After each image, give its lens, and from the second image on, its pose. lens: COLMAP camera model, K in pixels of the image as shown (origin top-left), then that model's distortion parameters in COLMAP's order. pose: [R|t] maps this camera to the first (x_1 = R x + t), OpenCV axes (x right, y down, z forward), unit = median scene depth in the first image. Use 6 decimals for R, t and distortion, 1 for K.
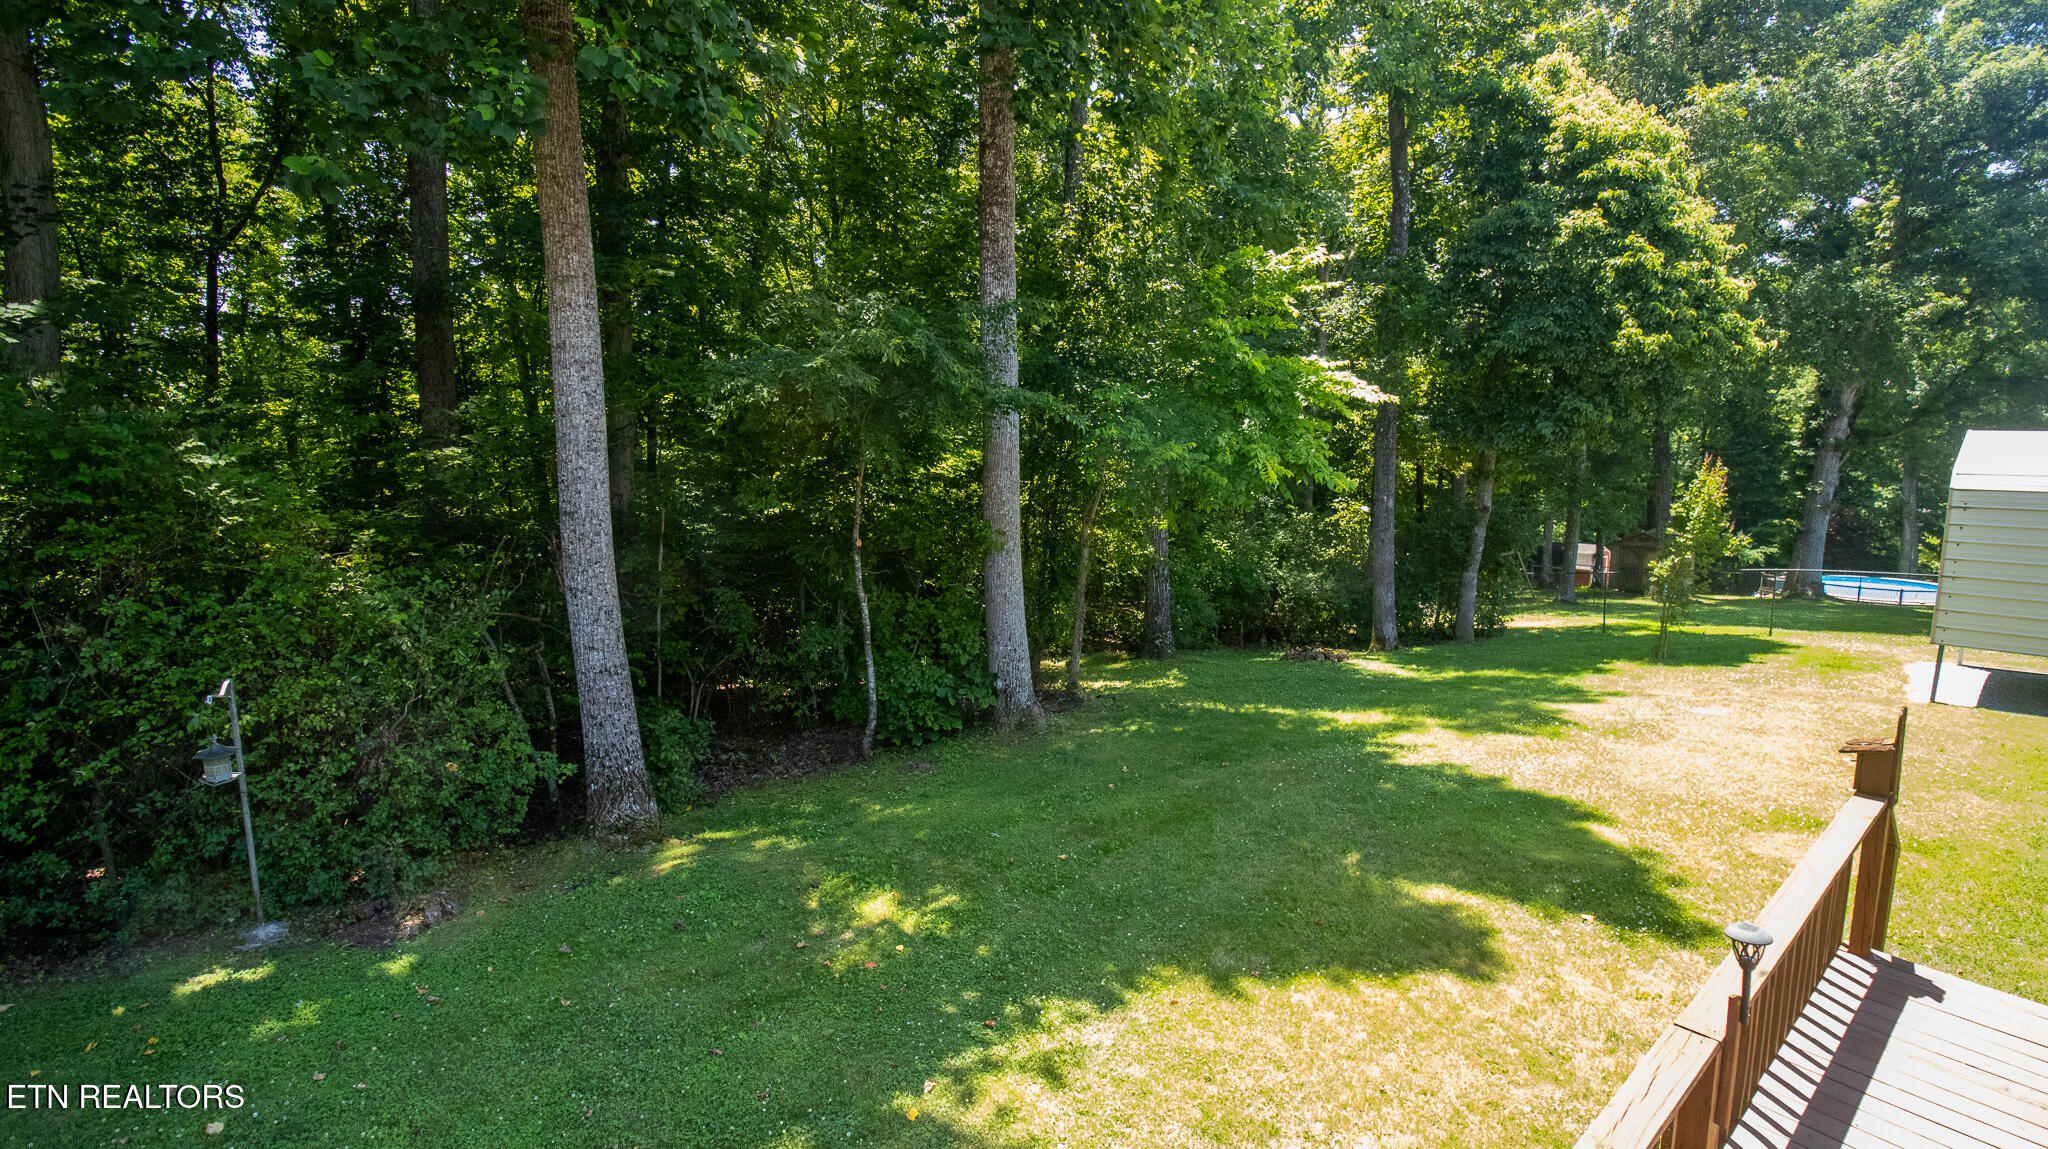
lens RADIAL K [[981.3, 0, 1033.8], [0, 981.3, 581.8], [0, 0, 1]] dist [-0.001194, -0.009935]
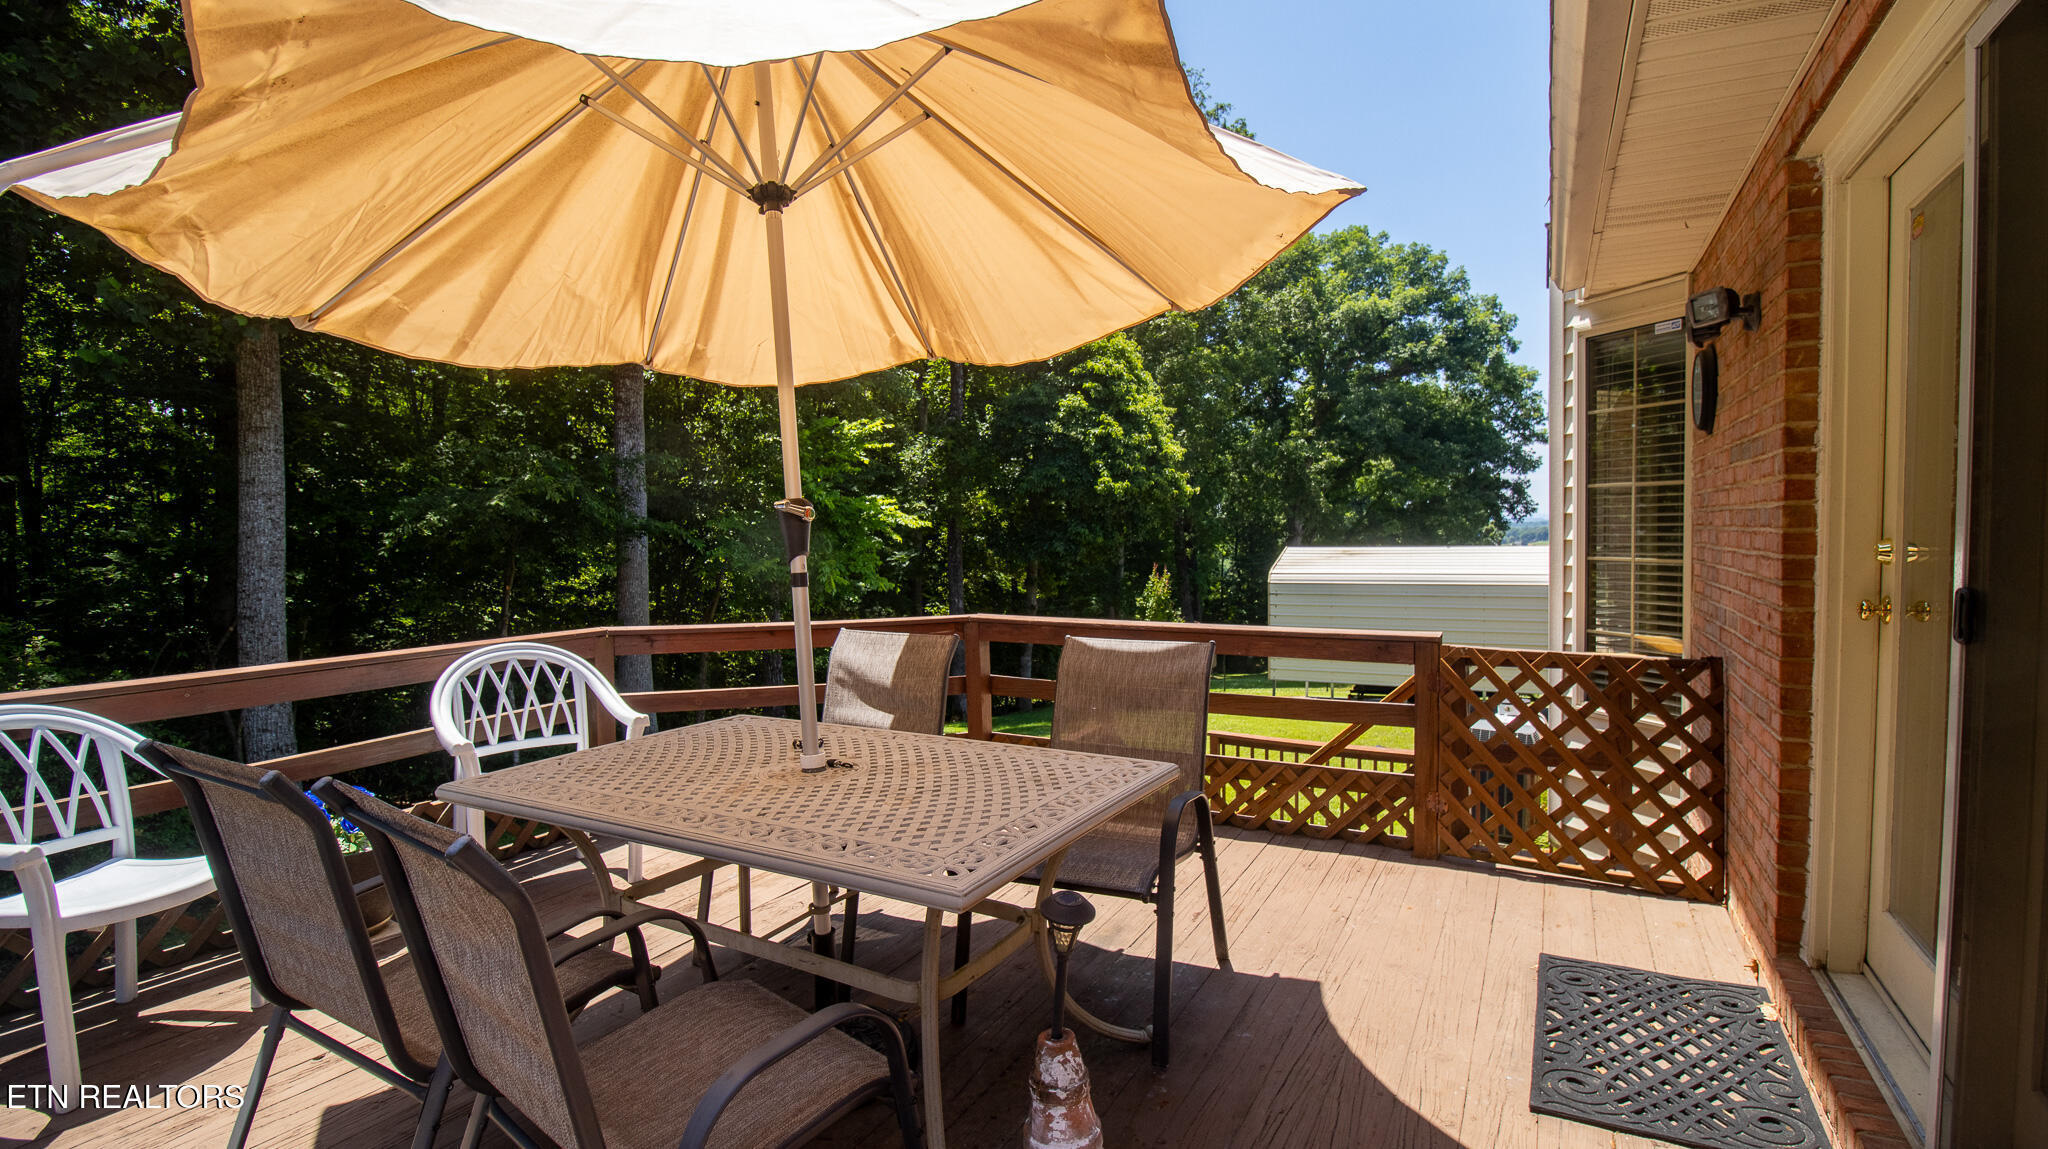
lens RADIAL K [[947.1, 0, 1030.1], [0, 947.1, 568.5], [0, 0, 1]] dist [-0.003877, -0.000374]
pose [[0.931589, -0.009146, 0.363398, -0.000009], [0.056685, 0.991109, -0.120372, 0.033366], [-0.359066, 0.132737, 0.923825, -0.219016]]
